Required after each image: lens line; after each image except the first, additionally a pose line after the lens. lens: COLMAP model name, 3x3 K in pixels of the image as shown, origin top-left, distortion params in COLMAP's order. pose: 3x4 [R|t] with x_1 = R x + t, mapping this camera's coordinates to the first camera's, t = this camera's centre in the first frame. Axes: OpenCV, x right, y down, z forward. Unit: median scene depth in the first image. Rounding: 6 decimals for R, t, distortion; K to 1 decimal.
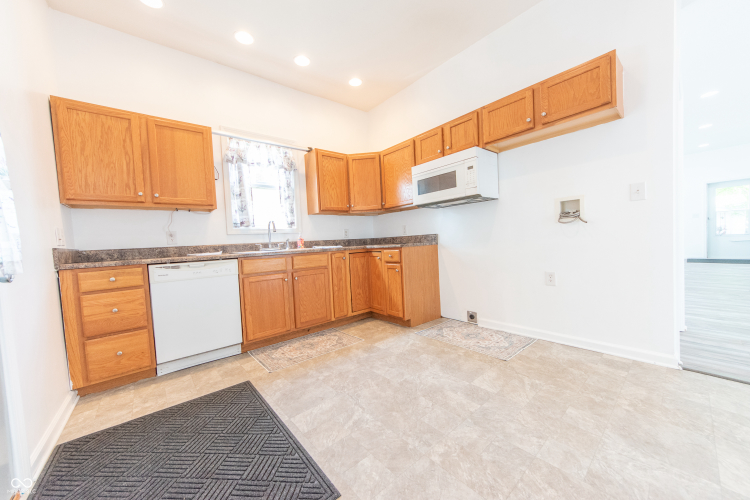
lens RADIAL K [[268.7, 0, 378.3], [0, 268.7, 250.4], [0, 0, 1]] dist [0.000707, -0.000280]
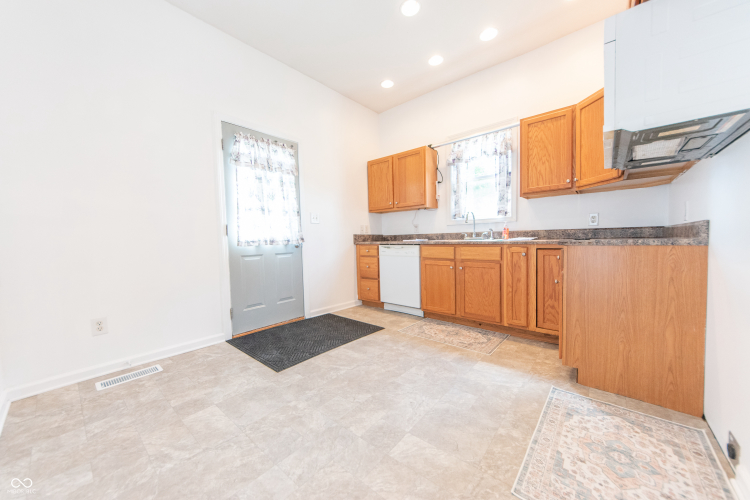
lens RADIAL K [[268.7, 0, 375.1], [0, 268.7, 249.8], [0, 0, 1]] dist [0.000707, -0.000280]
pose [[0.165044, 0.088459, -0.982311, 0.728141], [-0.022262, 0.996050, 0.085956, -0.053473], [0.986035, 0.007681, 0.166362, 0.559656]]
